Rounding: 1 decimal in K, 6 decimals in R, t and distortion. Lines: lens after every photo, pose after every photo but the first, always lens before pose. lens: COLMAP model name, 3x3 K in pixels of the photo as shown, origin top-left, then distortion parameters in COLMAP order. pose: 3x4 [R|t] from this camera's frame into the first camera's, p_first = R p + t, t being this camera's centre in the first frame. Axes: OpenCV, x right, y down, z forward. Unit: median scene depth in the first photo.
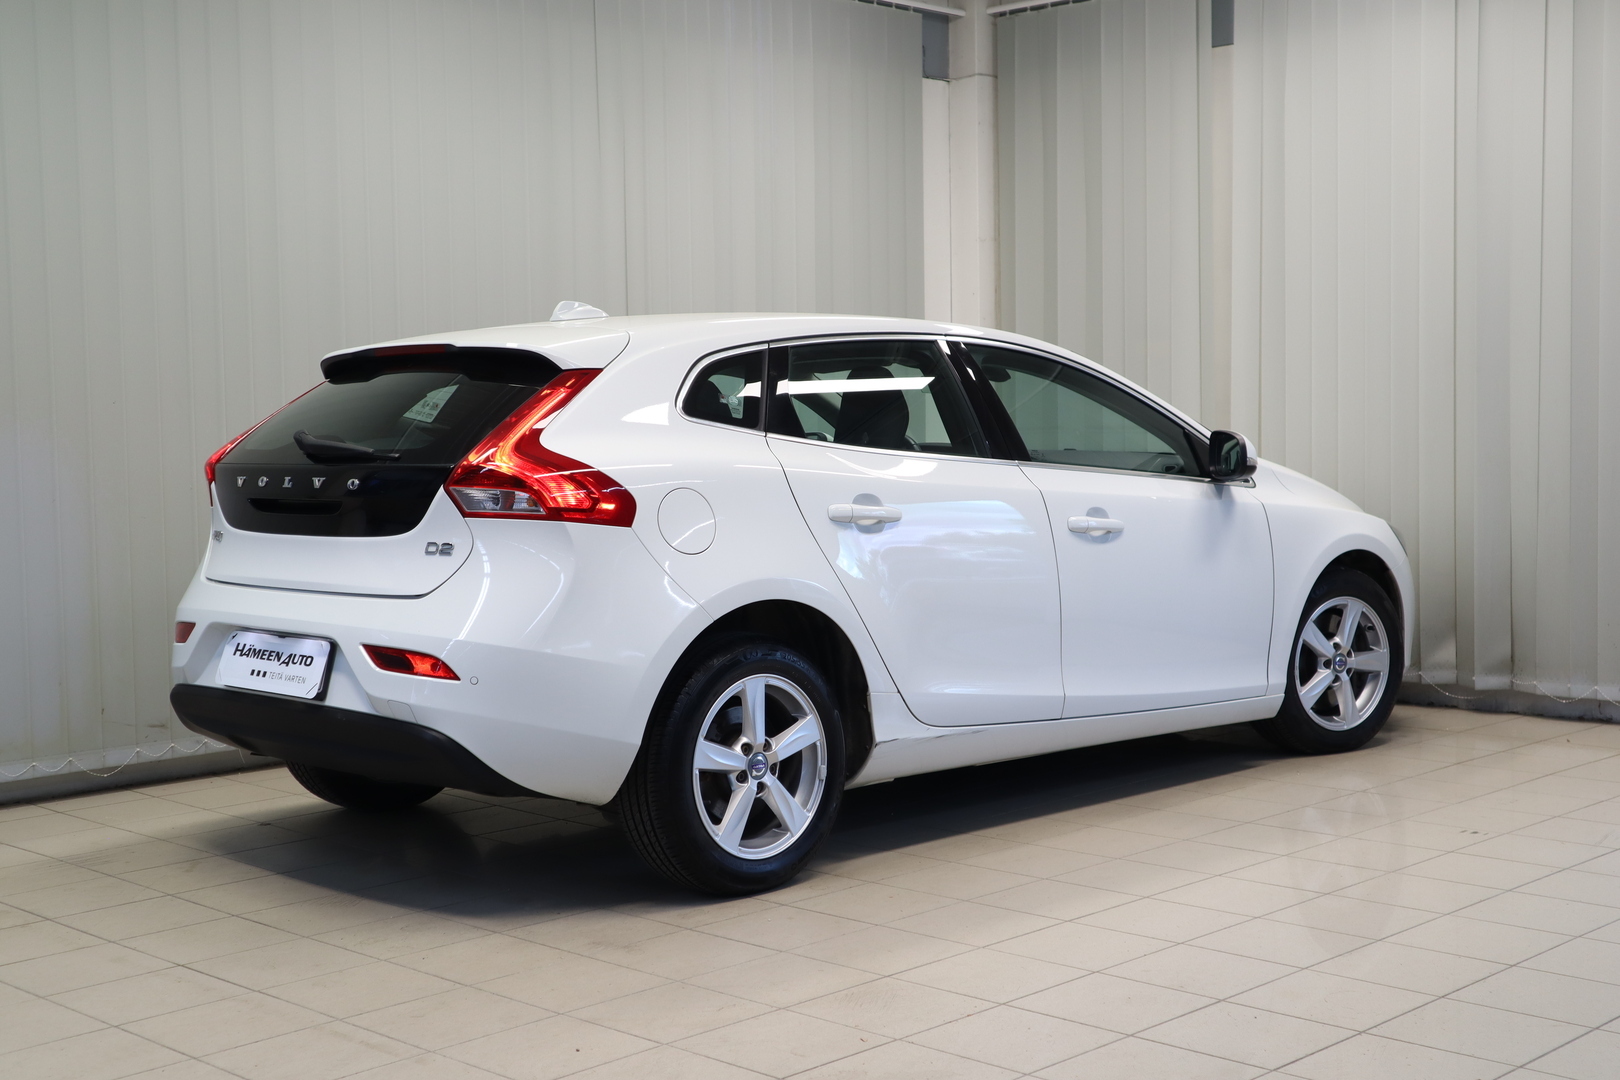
lens RADIAL K [[2058.5, 0, 806.3], [0, 2058.5, 545.7], [0, 0, 1]] dist [0.045892, 0.000000]
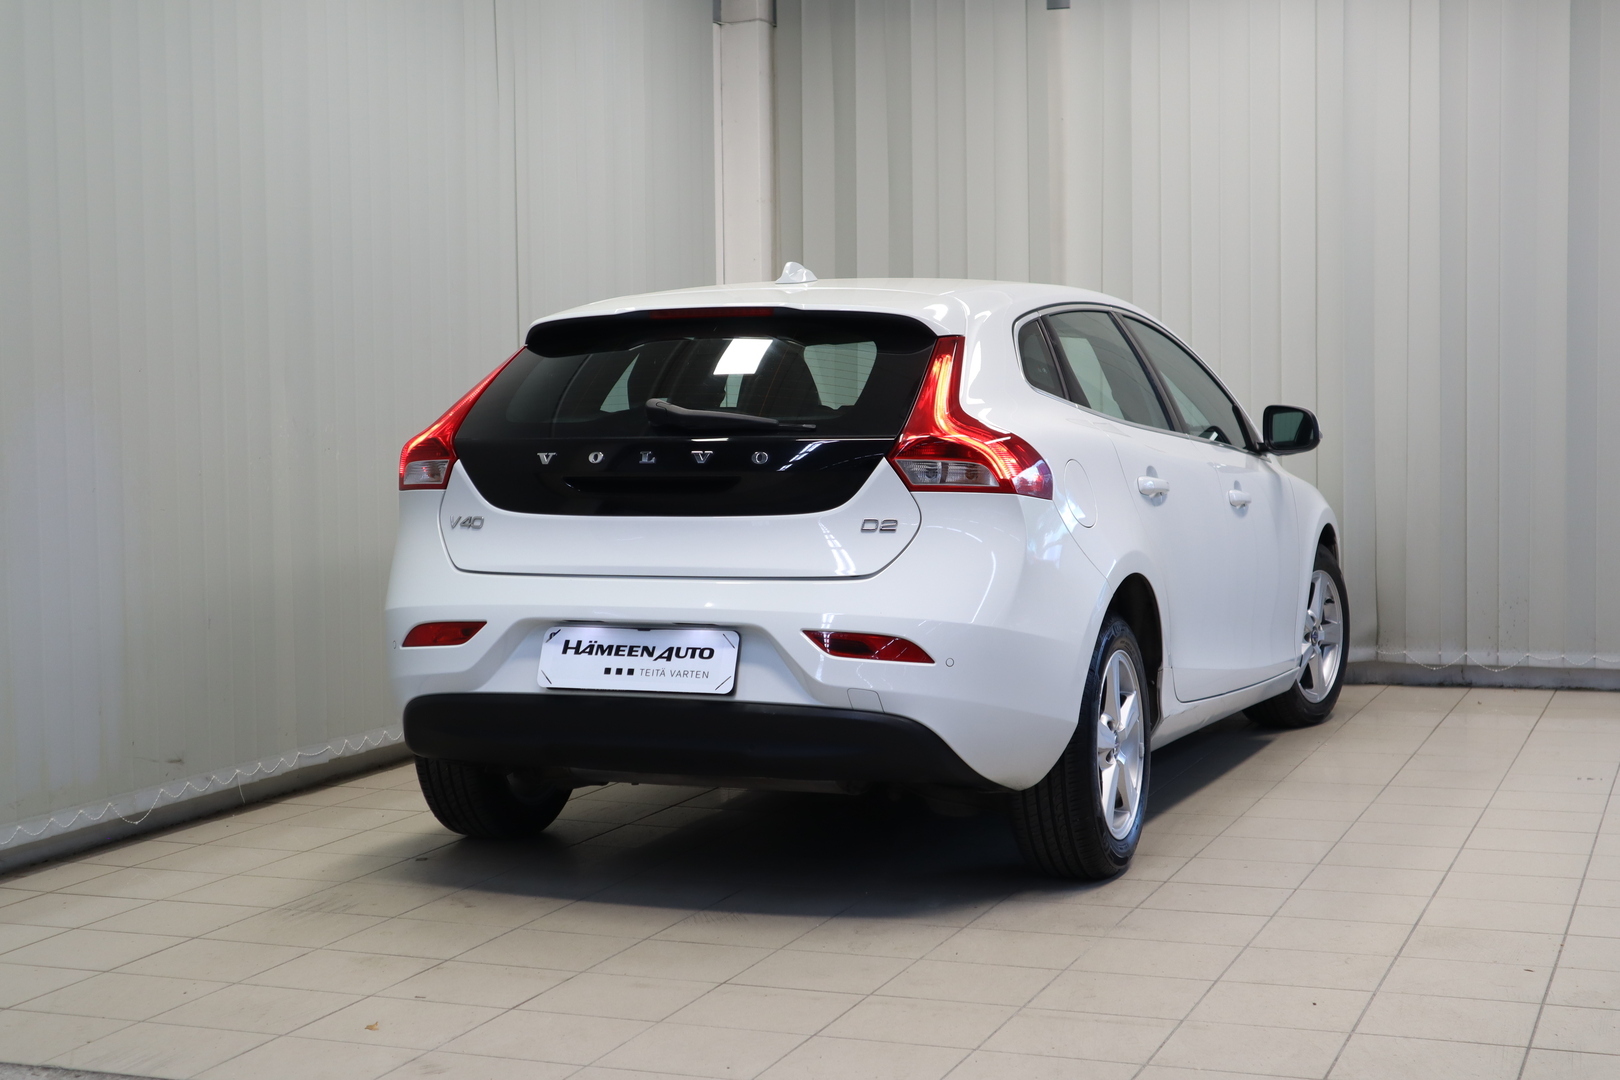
lens RADIAL K [[2470.2, 0, 815.3], [0, 2470.2, 523.2], [0, 0, 1]] dist [0.042355, 0.000000]
pose [[0.913768, -0.018080, 0.405833, -0.550290], [0.023804, 0.999676, -0.009061, 0.008273], [-0.405538, 0.017941, 0.913902, -0.012598]]
